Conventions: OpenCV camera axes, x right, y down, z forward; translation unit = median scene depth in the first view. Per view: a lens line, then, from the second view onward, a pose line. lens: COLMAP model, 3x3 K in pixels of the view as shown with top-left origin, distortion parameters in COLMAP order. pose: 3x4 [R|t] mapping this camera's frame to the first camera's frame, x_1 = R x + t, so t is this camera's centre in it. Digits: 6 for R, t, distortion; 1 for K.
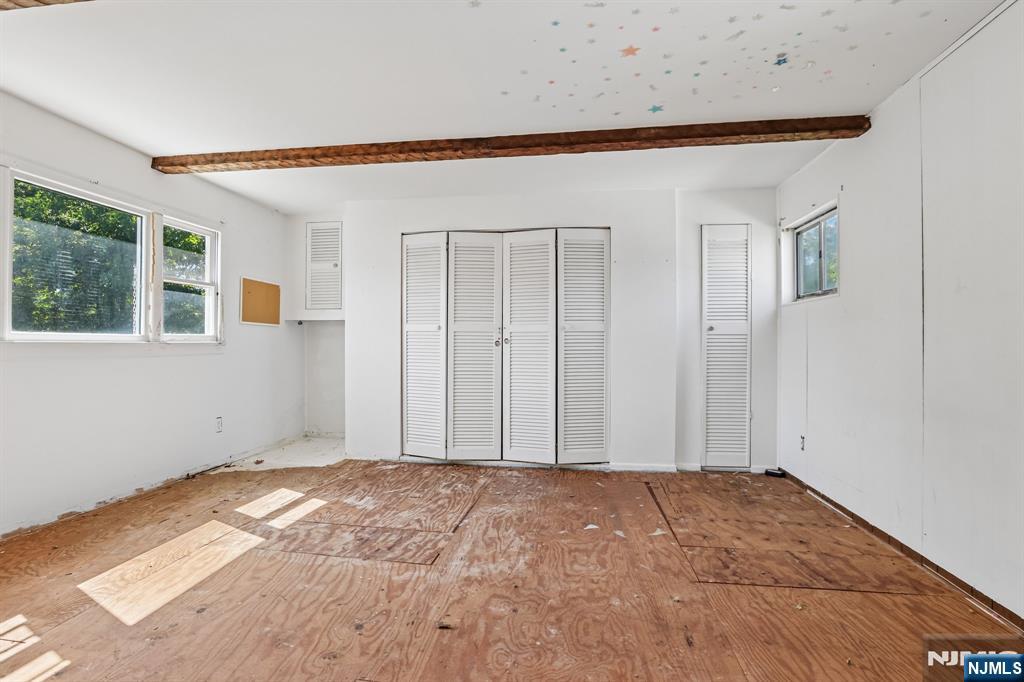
lens RADIAL K [[477.0, 0, 522.9], [0, 477.0, 327.7], [0, 0, 1]] dist [-0.031926, 0.018365]
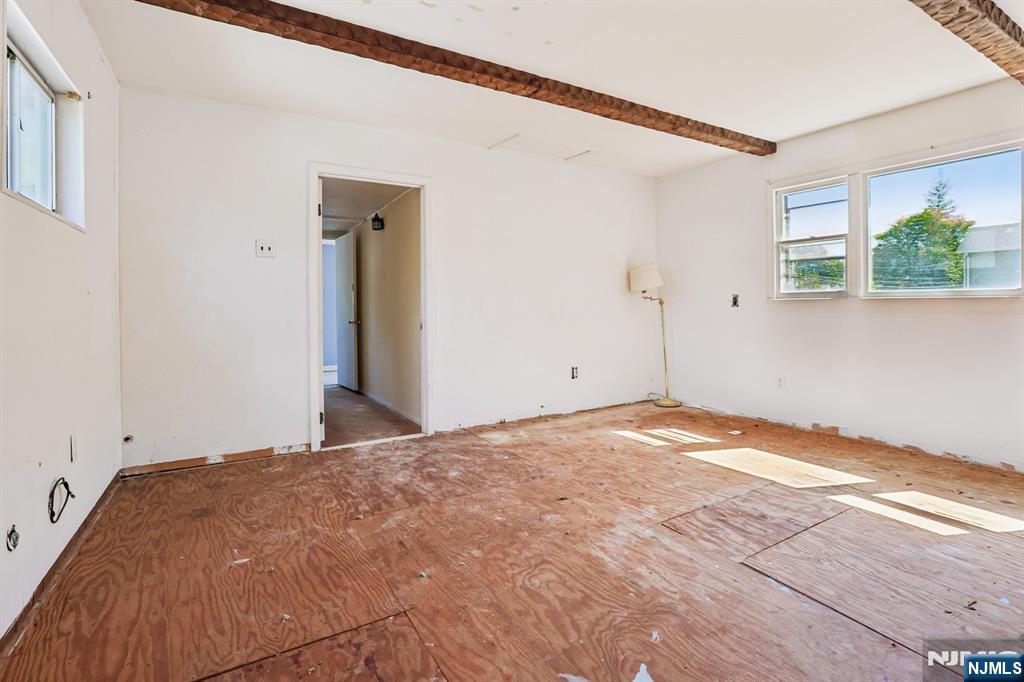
lens RADIAL K [[477.0, 0, 522.9], [0, 477.0, 327.7], [0, 0, 1]] dist [-0.031926, 0.018365]
pose [[-0.766351, 0.027416, -0.641837, 0.634269], [0.023937, 0.999614, 0.014117, 0.069319], [0.641976, -0.004546, -0.766711, 1.538797]]
